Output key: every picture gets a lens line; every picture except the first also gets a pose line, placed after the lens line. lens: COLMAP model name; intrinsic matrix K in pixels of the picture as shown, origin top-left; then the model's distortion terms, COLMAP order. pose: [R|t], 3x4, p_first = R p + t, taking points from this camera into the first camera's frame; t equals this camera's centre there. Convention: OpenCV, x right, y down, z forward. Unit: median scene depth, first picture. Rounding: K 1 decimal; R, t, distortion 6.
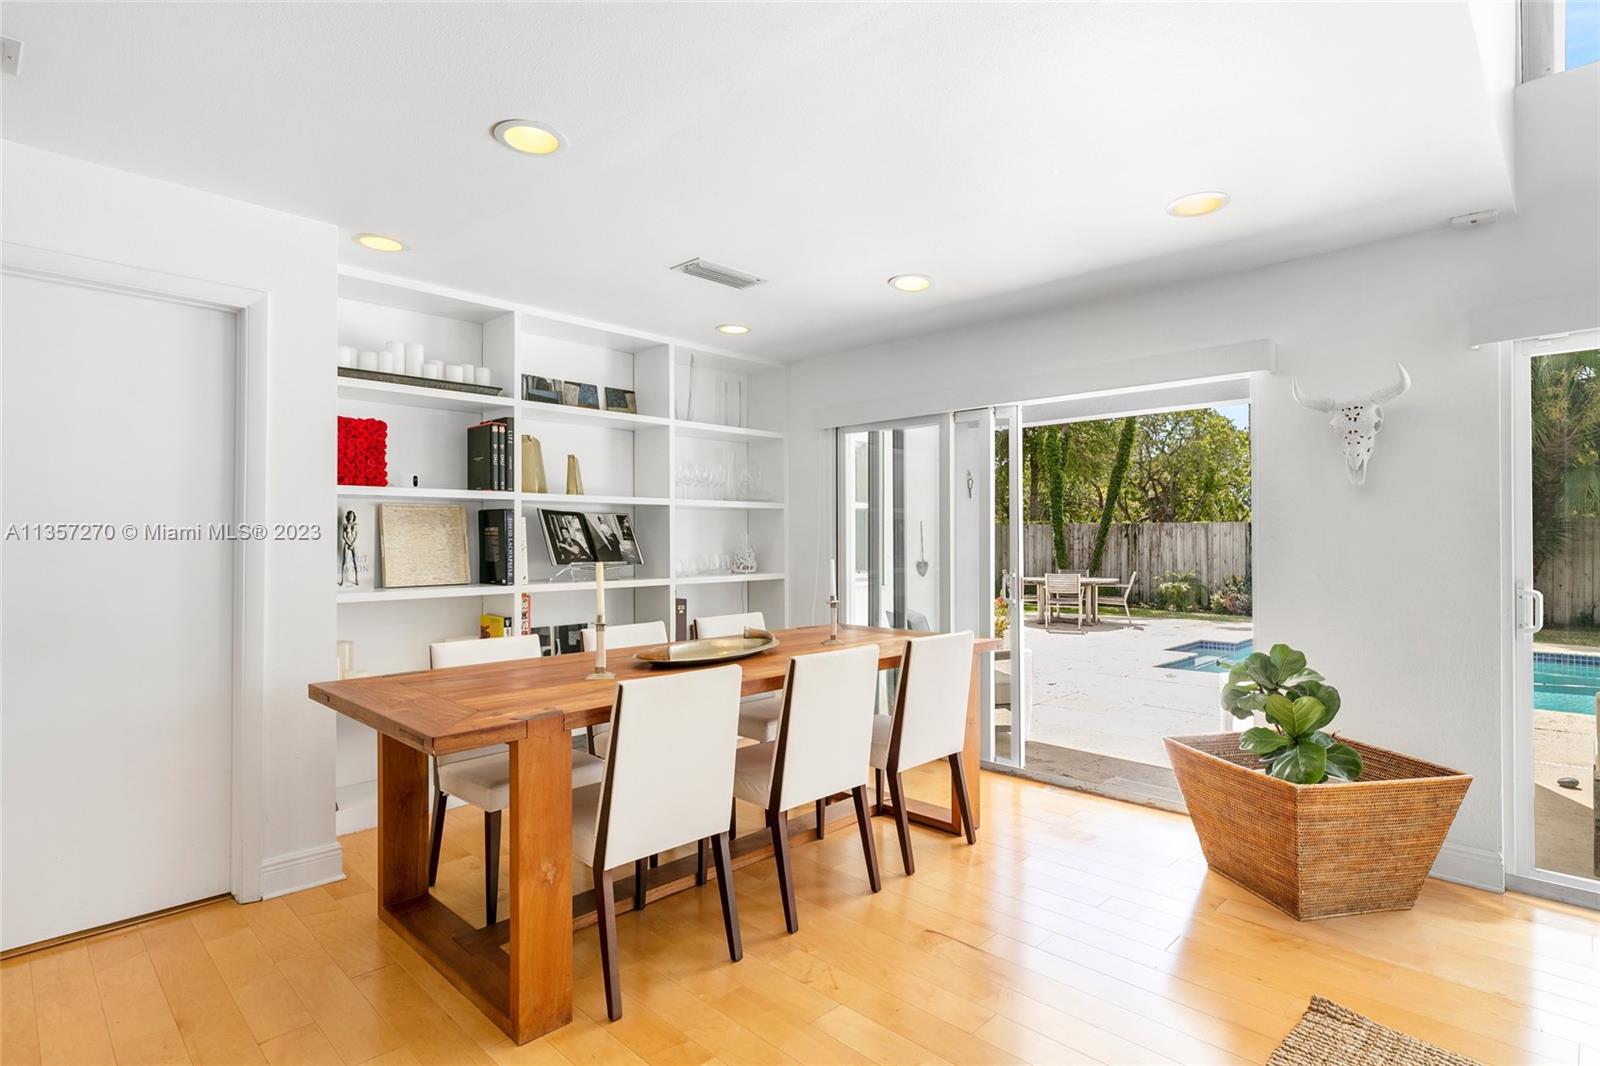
lens RADIAL K [[841.9, 0, 870.5], [0, 841.9, 529.9], [0, 0, 1]] dist [0.015311, -0.001770]
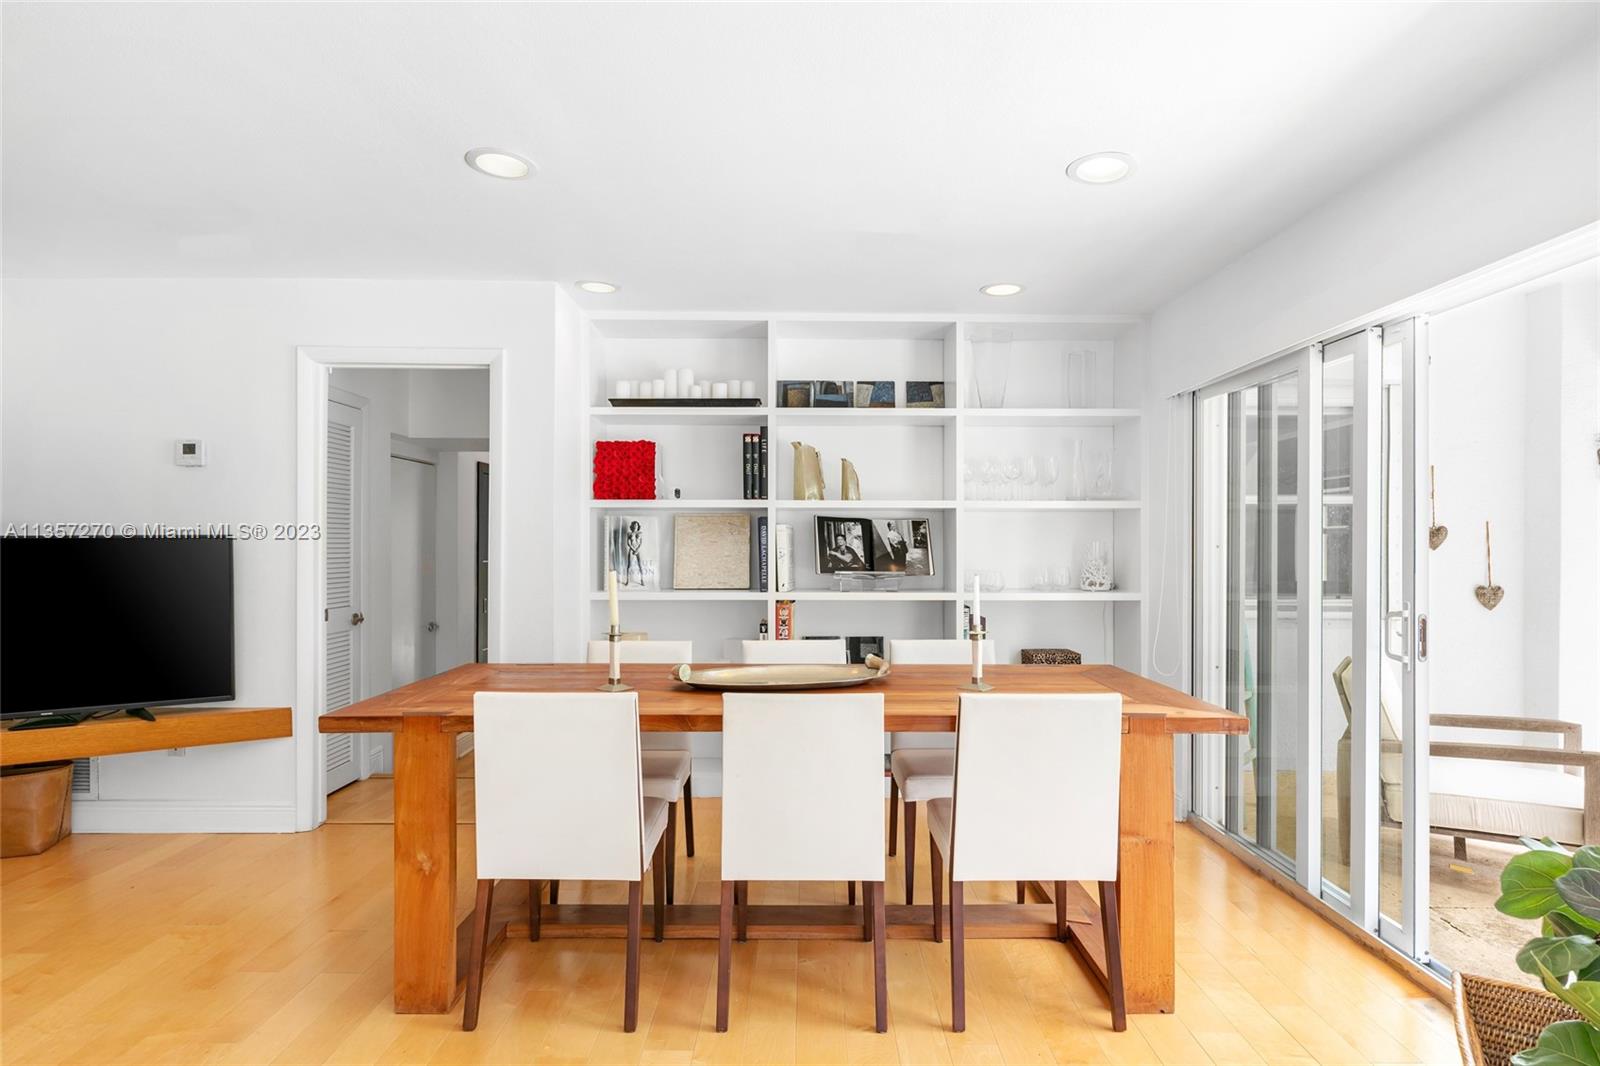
lens RADIAL K [[870.6, 0, 791.9], [0, 870.6, 545.4], [0, 0, 1]] dist [-0.005870, 0.000111]
pose [[0.651277, 0.003705, -0.758831, 0.356528], [0.003236, 0.999965, 0.007660, 0.001777], [0.758833, -0.007444, 0.651243, 0.313612]]
